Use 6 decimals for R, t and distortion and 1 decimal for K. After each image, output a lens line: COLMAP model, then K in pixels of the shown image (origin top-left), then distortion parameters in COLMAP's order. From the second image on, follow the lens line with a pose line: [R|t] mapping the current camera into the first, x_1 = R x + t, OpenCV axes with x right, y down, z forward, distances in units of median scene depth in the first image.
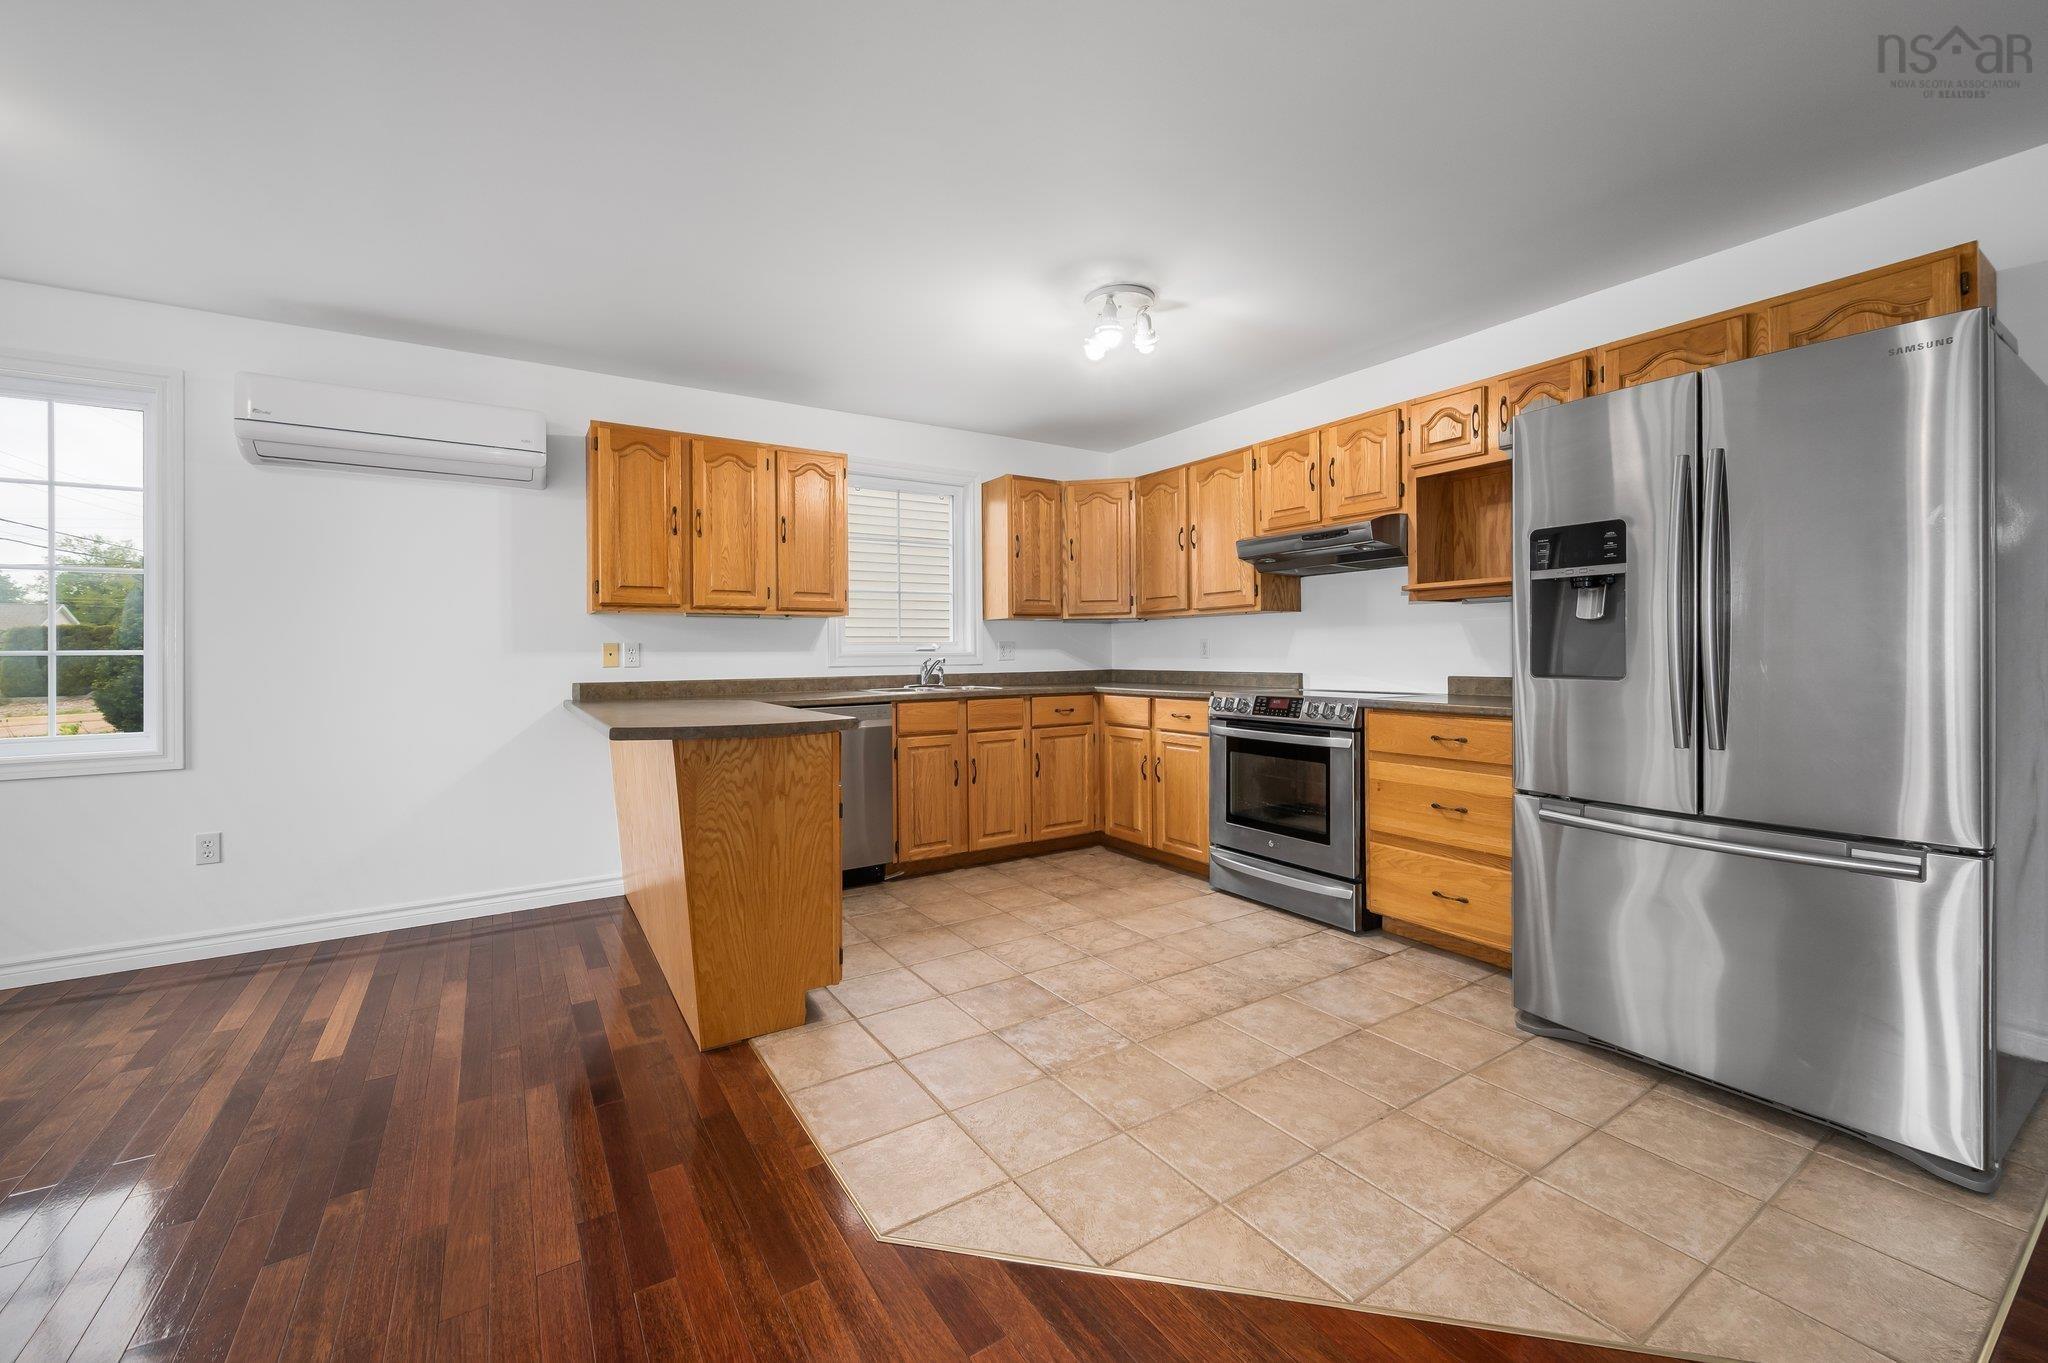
lens RADIAL K [[814.3, 0, 1030.6], [0, 814.3, 649.4], [0, 0, 1]] dist [-0.000834, -0.000172]
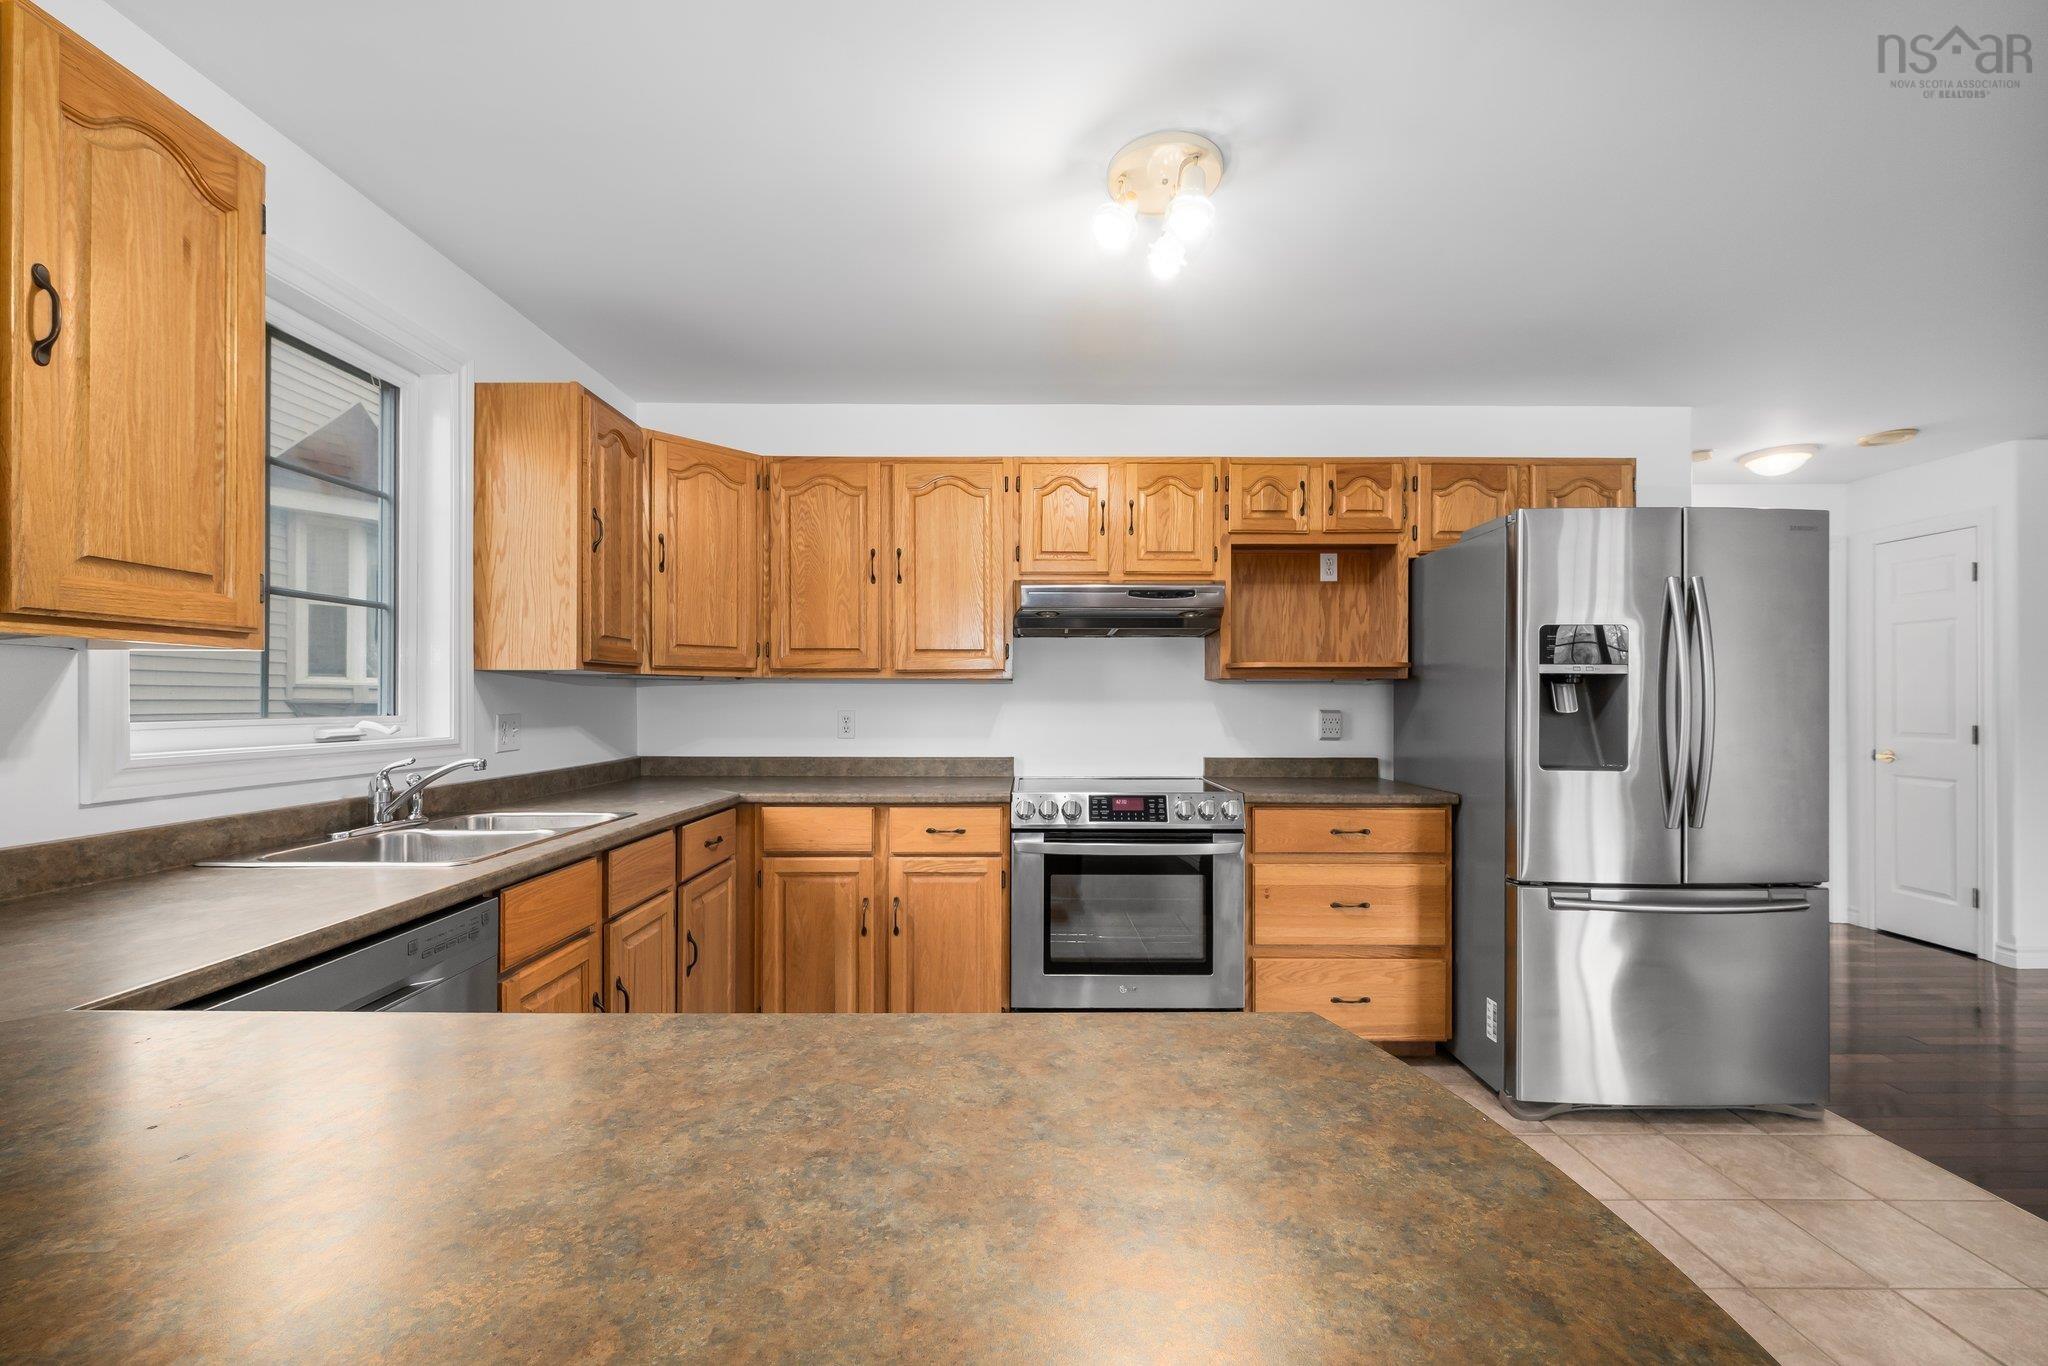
lens RADIAL K [[813.9, 0, 1029.5], [0, 813.9, 702.1], [0, 0, 1]] dist [0.000033, 0.000070]
pose [[0.547742, 0.009396, 0.836594, -0.377008], [-0.009762, 0.999941, -0.004840, -0.024588], [-0.836590, -0.005516, 0.547801, 0.632351]]
